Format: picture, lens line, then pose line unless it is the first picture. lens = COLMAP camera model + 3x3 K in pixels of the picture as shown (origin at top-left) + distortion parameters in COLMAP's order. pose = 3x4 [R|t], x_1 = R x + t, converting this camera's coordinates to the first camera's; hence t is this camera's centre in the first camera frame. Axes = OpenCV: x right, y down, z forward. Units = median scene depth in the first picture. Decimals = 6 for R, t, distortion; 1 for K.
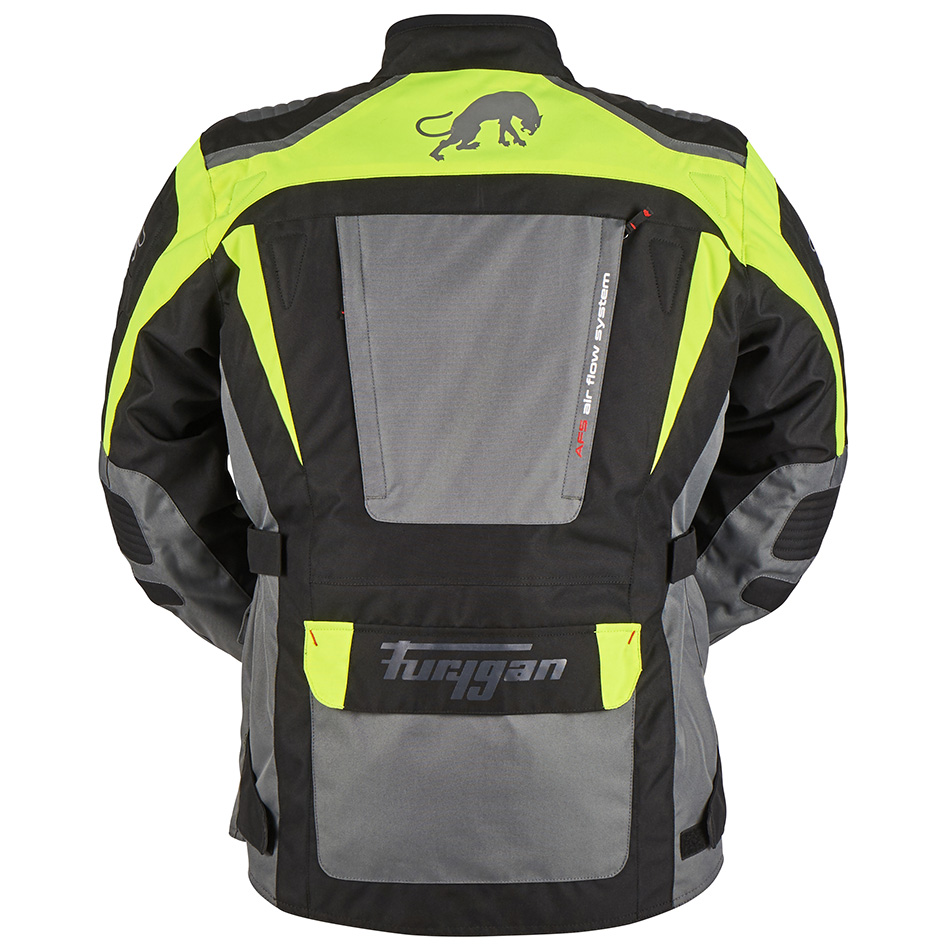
lens RADIAL K [[4564.7, 0, 475.1], [0, 4564.7, 476.2], [0, 0, 1]] dist [1.068267, 0.000000]
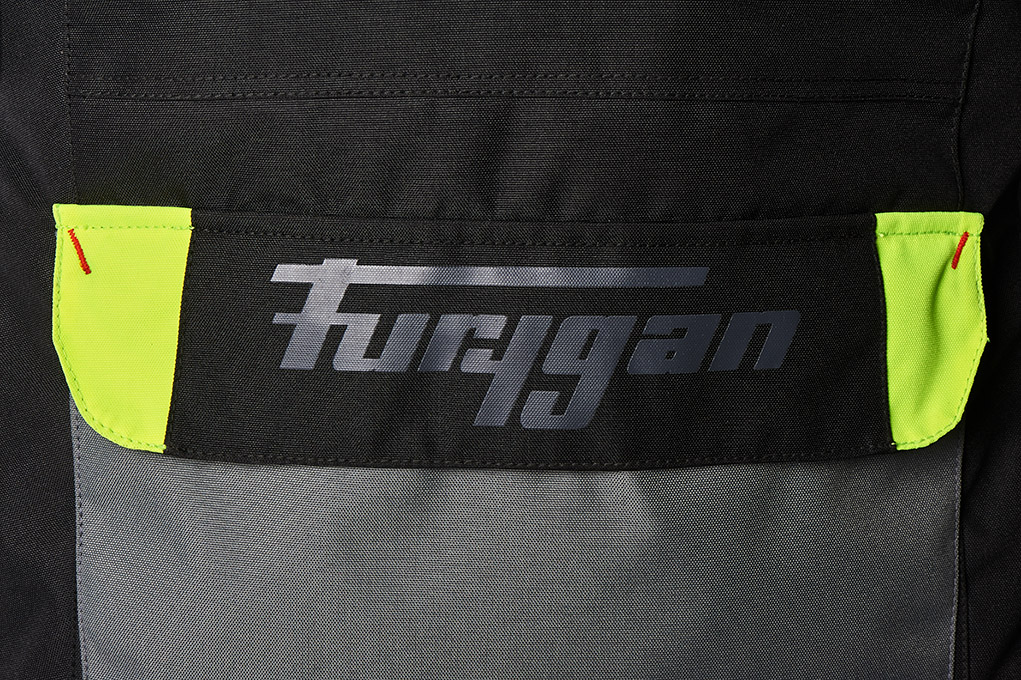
lens RADIAL K [[3155.6, 0, 509.7], [0, 3155.6, 338.7], [0, 0, 1]] dist [-0.163661, 0.000000]
pose [[0.994467, -0.000702, 0.105043, -0.027939], [-0.004301, 0.998867, 0.047388, 0.030626], [-0.104957, -0.047578, 0.993338, 0.759813]]
